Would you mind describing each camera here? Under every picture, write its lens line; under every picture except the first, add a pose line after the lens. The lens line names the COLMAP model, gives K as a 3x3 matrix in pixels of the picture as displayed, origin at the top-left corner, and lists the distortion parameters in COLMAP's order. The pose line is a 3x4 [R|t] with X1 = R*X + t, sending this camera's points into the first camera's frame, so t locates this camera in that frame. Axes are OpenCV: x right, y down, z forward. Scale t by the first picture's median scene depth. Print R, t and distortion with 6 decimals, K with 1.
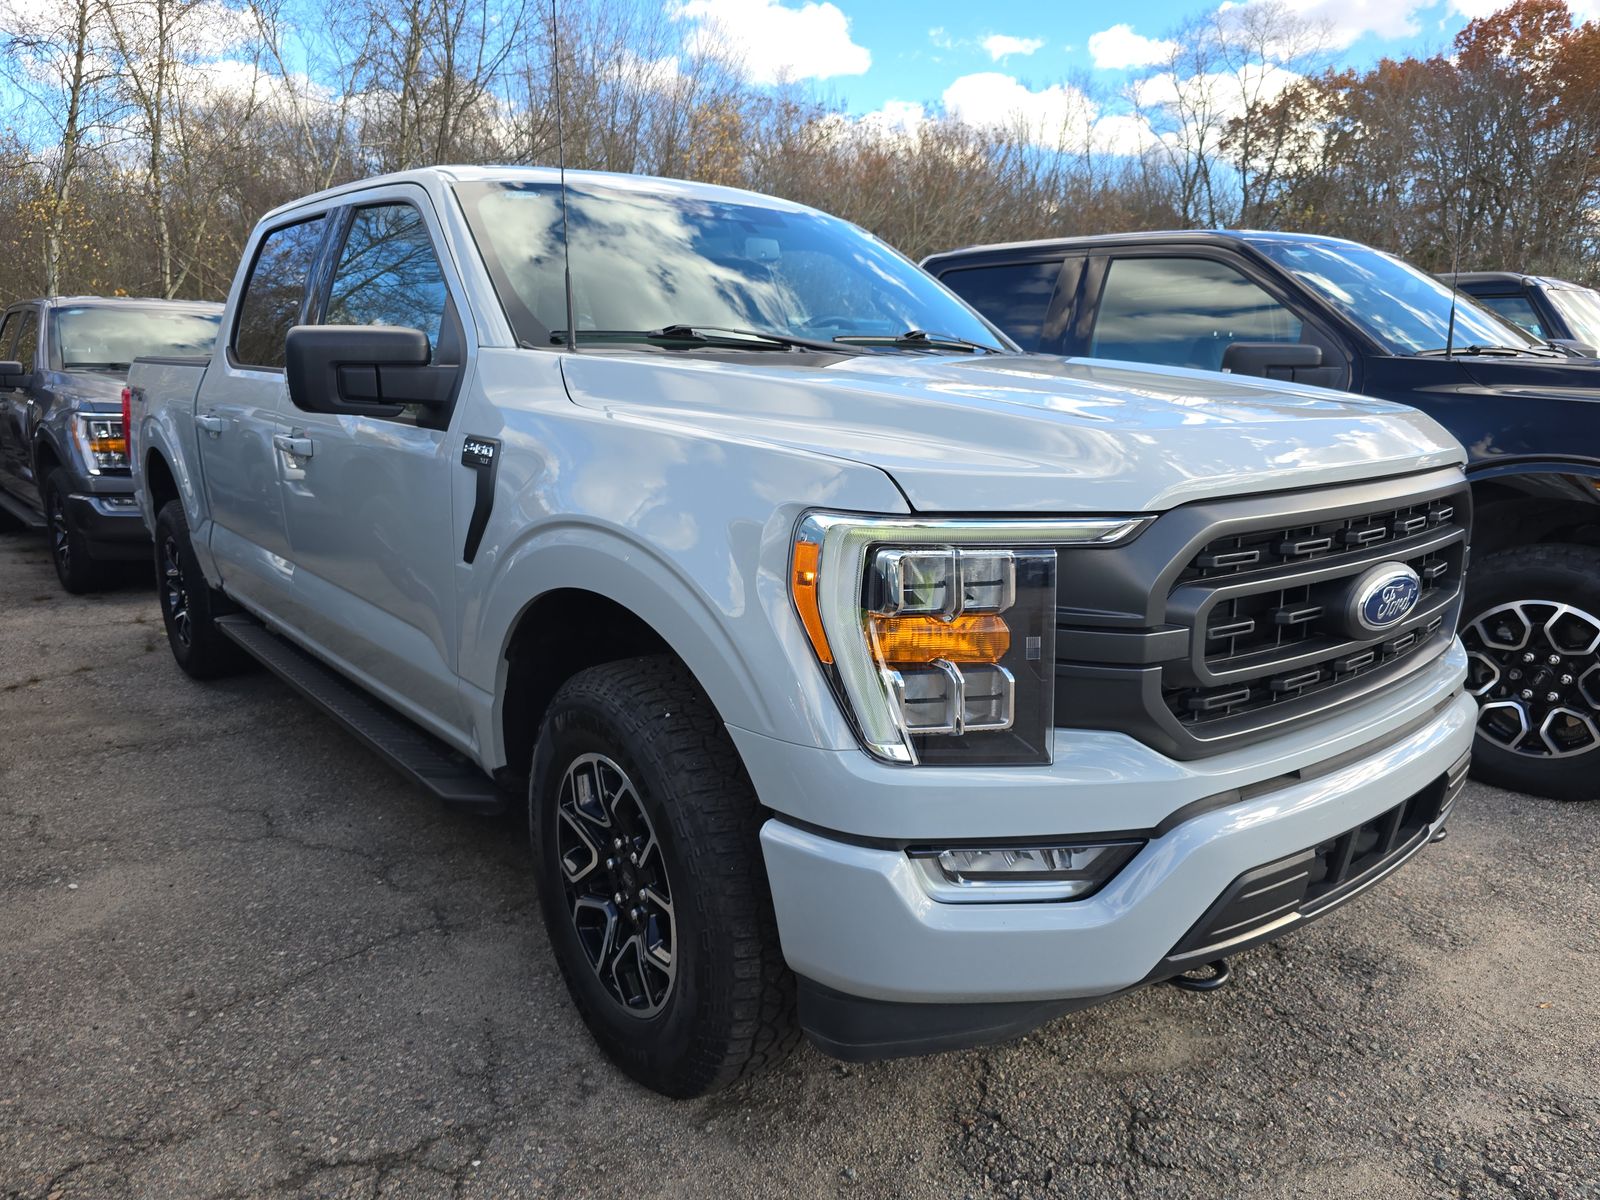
lens RADIAL K [[1088.5, 0, 800.0], [0, 1088.5, 600.0], [0, 0, 1]] dist [-0.003134, -0.003356]
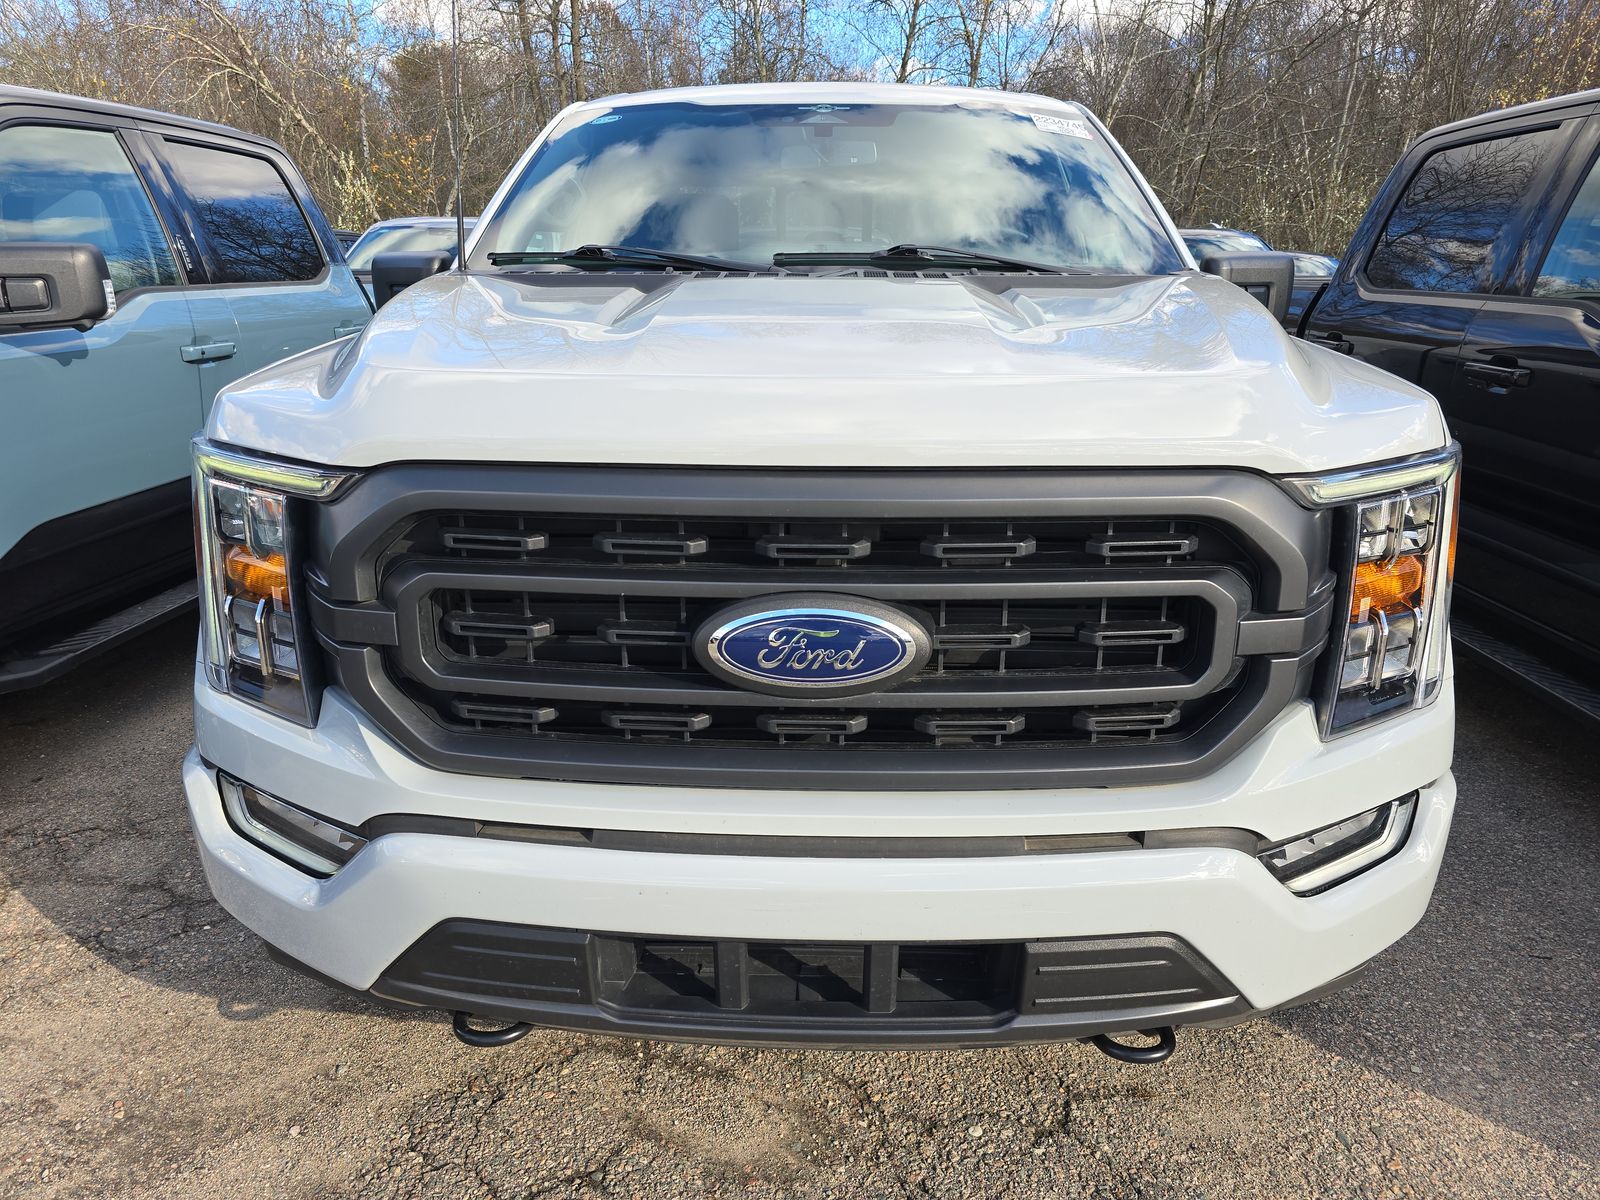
lens RADIAL K [[1088.5, 0, 800.0], [0, 1088.5, 600.0], [0, 0, 1]] dist [-0.003134, -0.003356]
pose [[0.764039, 0.193208, -0.615561, 0.830763], [-0.151229, 0.981157, 0.120252, -0.096613], [0.627196, 0.001213, 0.778861, 0.406184]]
